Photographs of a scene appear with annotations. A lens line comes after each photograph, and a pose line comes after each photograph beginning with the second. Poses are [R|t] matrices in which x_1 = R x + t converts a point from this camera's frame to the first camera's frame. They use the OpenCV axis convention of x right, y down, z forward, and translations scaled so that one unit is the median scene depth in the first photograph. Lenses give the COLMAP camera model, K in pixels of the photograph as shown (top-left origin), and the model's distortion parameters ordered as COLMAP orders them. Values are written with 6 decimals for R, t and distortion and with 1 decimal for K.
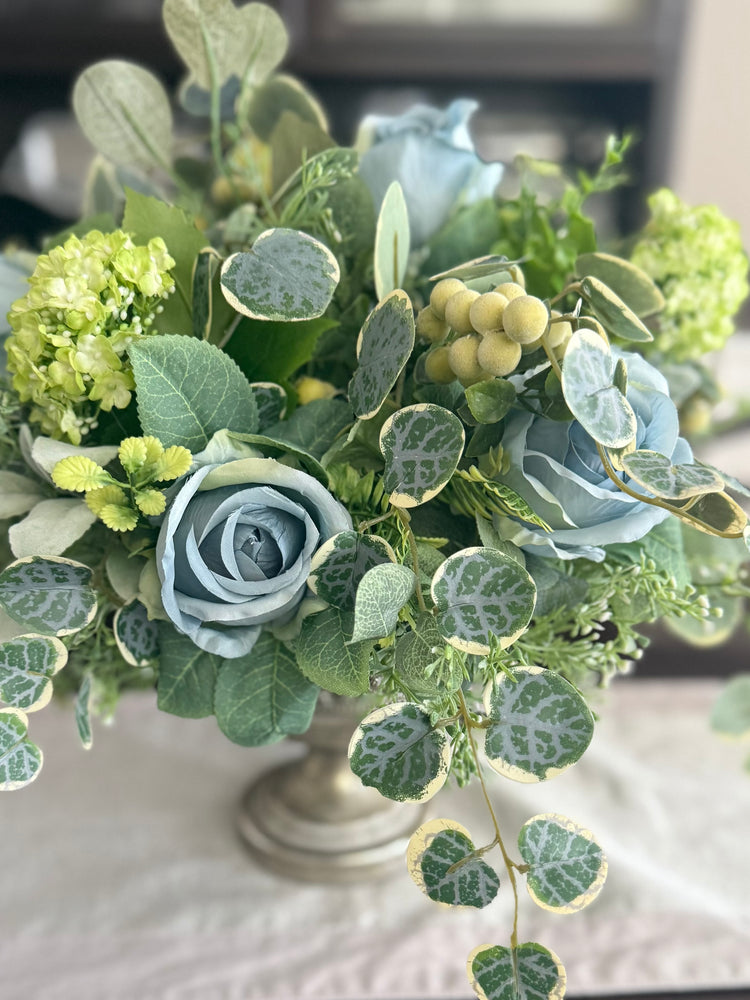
lens RADIAL K [[1566.0, 0, 375.0], [0, 1566.0, 500.0], [0, 0, 1]] dist [0.162283, -0.108518]
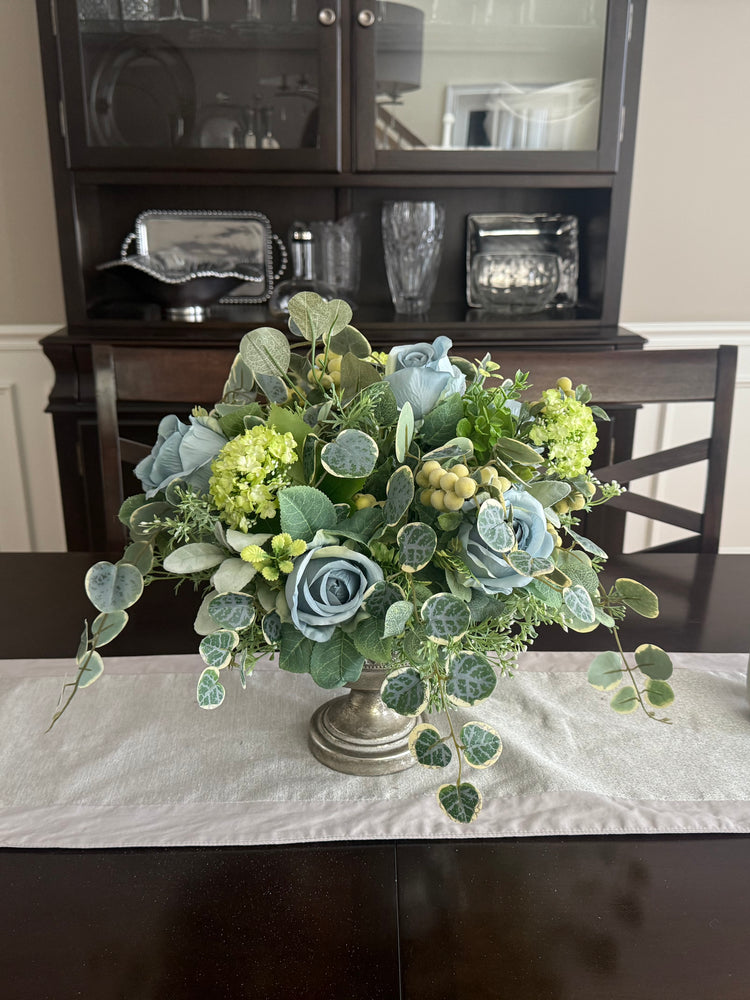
lens RADIAL K [[935.6, 0, 379.6], [0, 935.6, 481.1], [0, 0, 1]] dist [0.203007, -0.345669]
pose [[0.999809, 0.008913, -0.017384, 0.000541], [-0.009972, 0.998038, -0.061814, -0.033420], [0.016799, 0.061976, 0.997936, -0.221787]]
